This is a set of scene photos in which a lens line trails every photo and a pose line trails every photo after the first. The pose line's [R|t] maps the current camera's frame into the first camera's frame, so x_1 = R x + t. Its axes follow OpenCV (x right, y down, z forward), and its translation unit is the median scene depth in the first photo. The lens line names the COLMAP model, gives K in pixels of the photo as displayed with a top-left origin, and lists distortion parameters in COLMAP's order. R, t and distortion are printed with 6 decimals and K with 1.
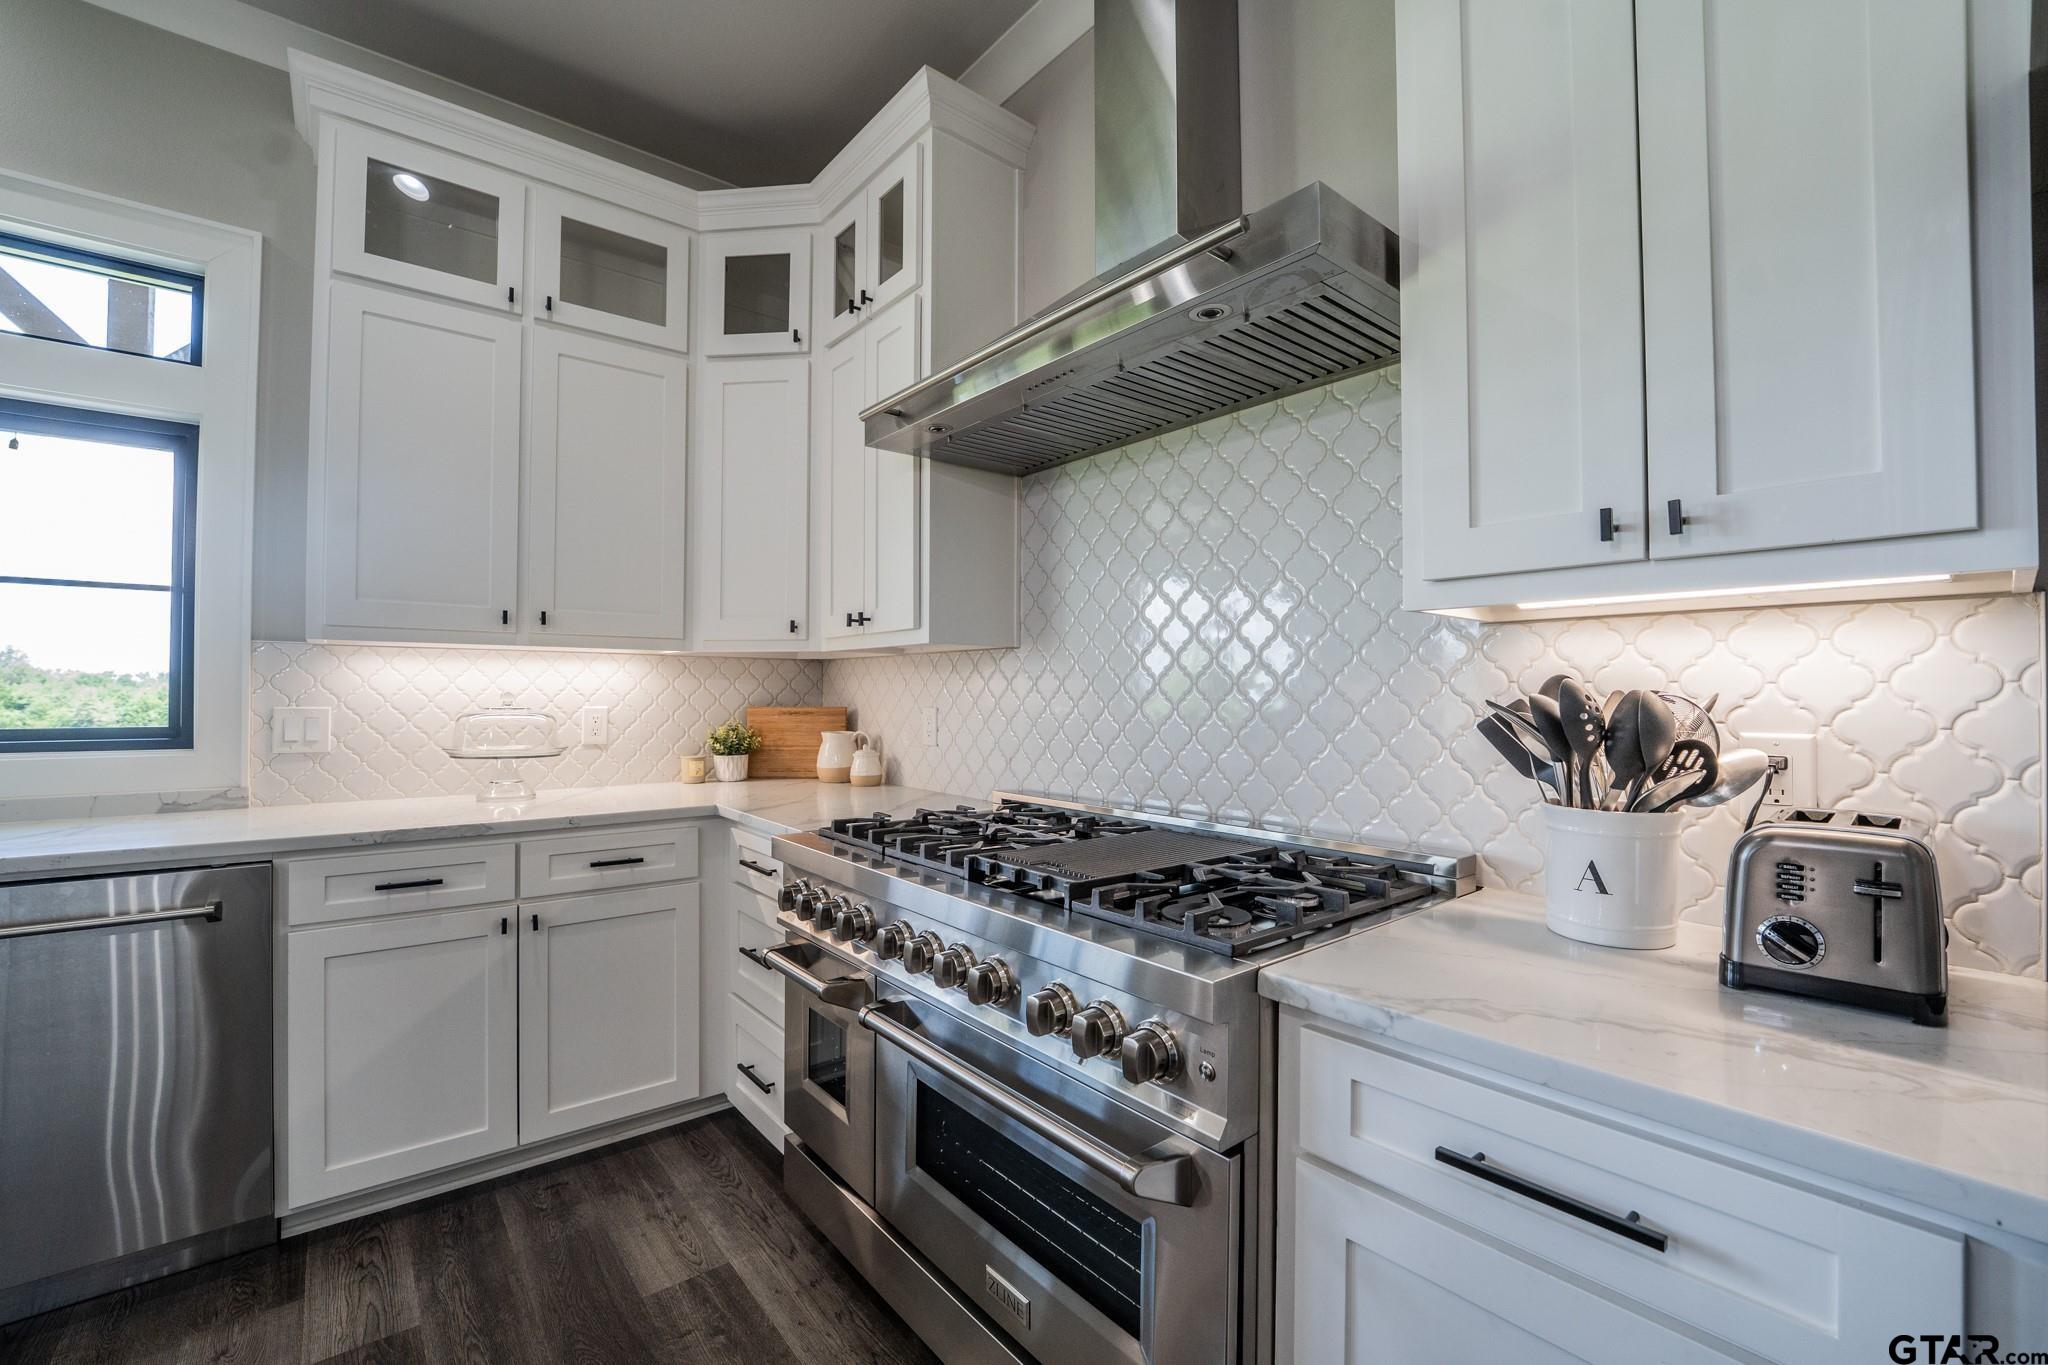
lens RADIAL K [[844.9, 0, 1014.8], [0, 844.9, 681.7], [0, 0, 1]] dist [-0.025903, 0.000179]
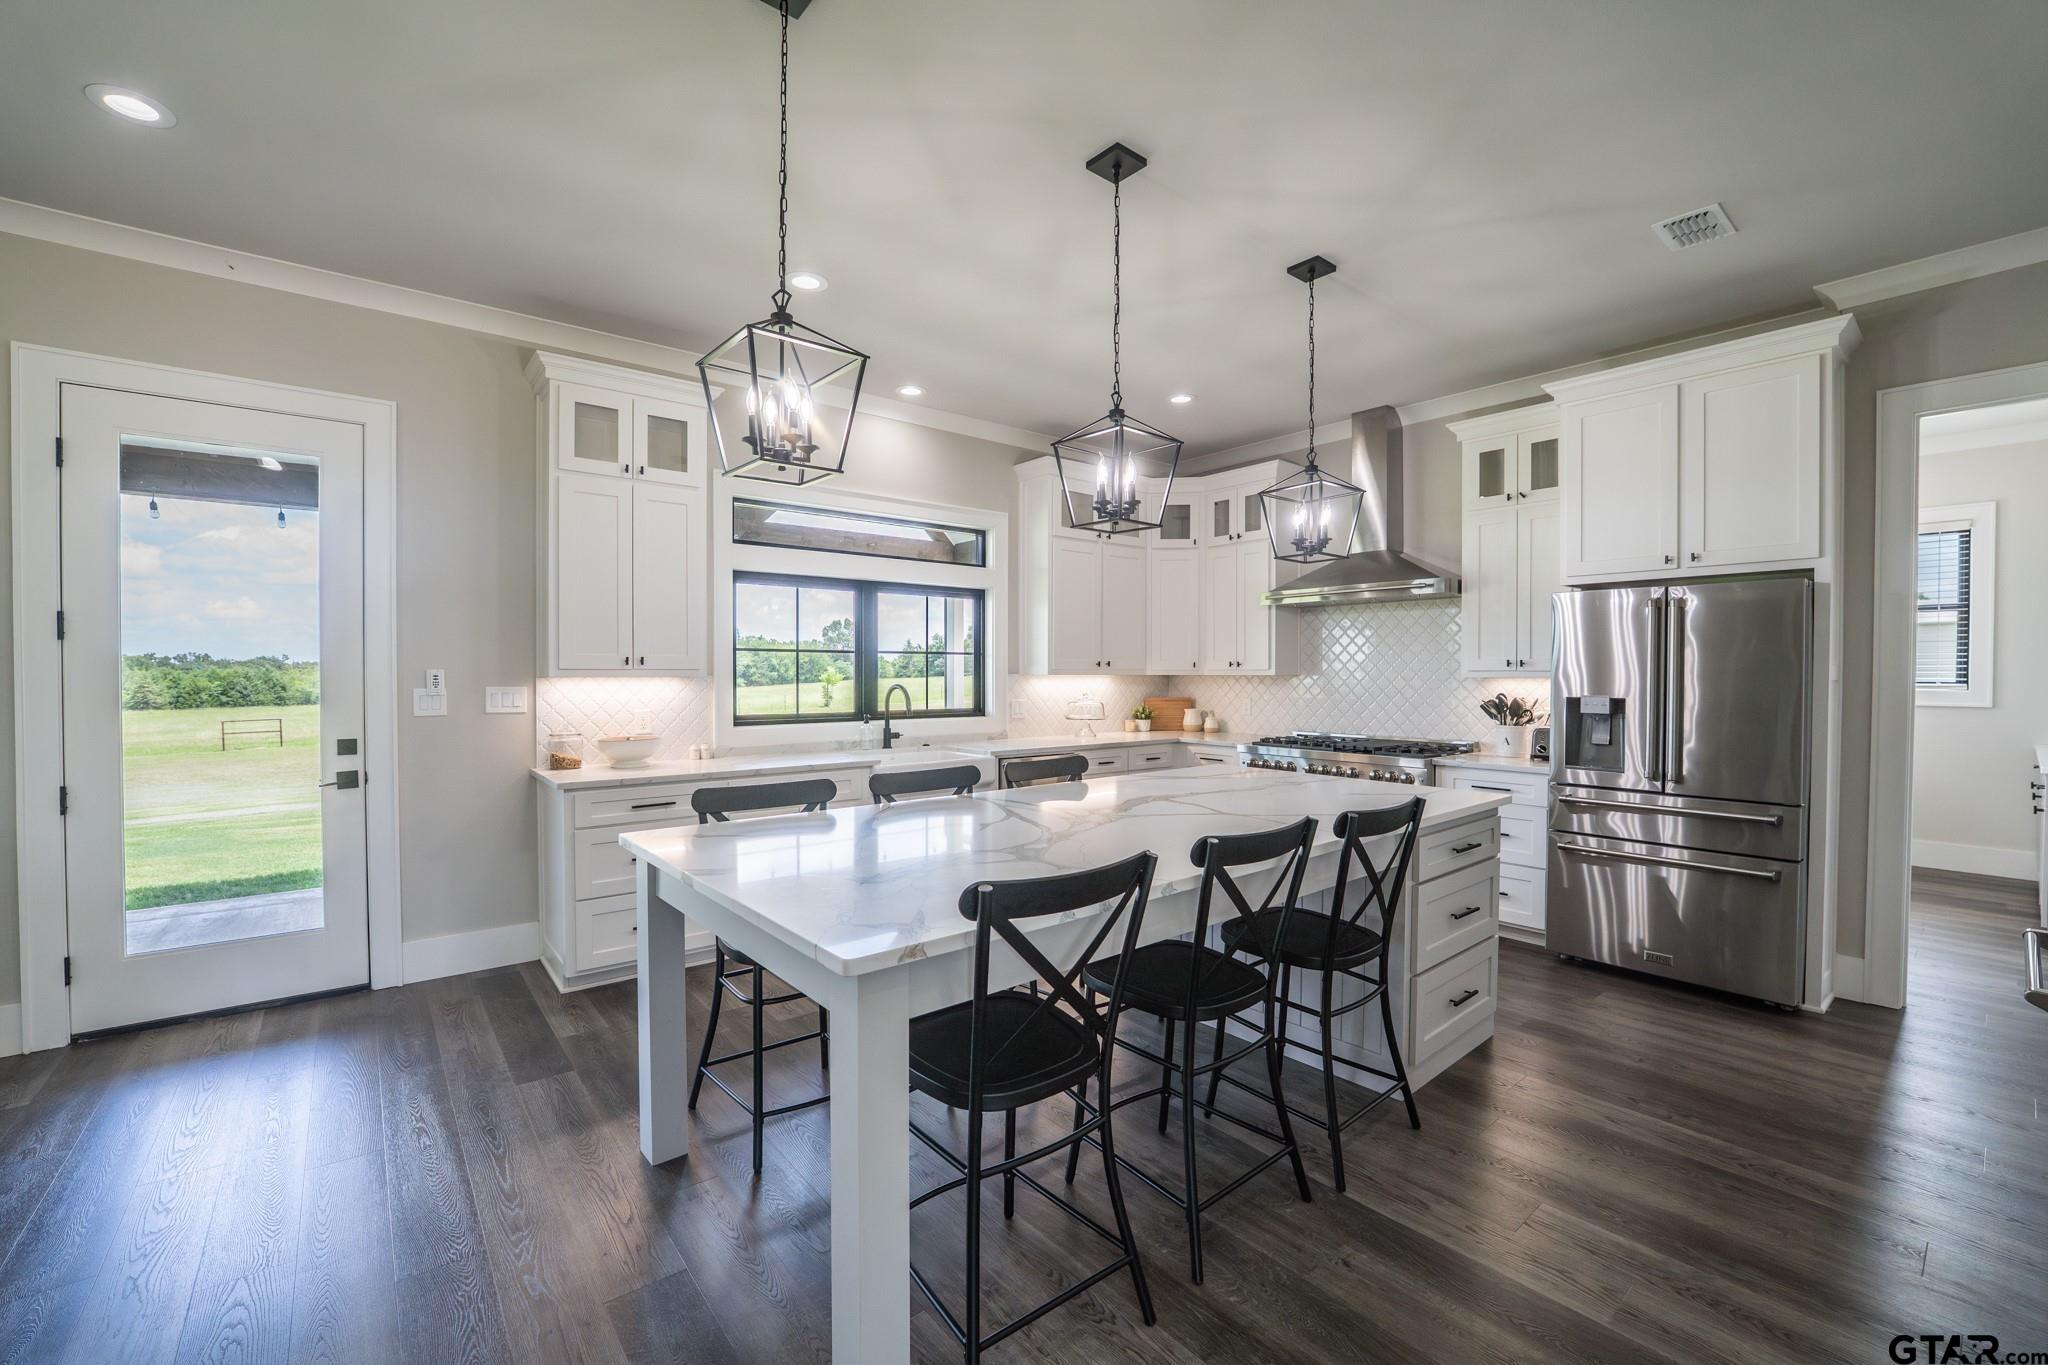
lens RADIAL K [[833.7, 0, 1018.2], [0, 833.7, 679.6], [0, 0, 1]] dist [-0.023498, 0.000353]
pose [[0.999956, -0.001607, -0.009236, -1.547992], [0.001804, 0.999771, 0.021343, -0.156009], [0.009199, -0.021359, 0.999730, -2.842956]]
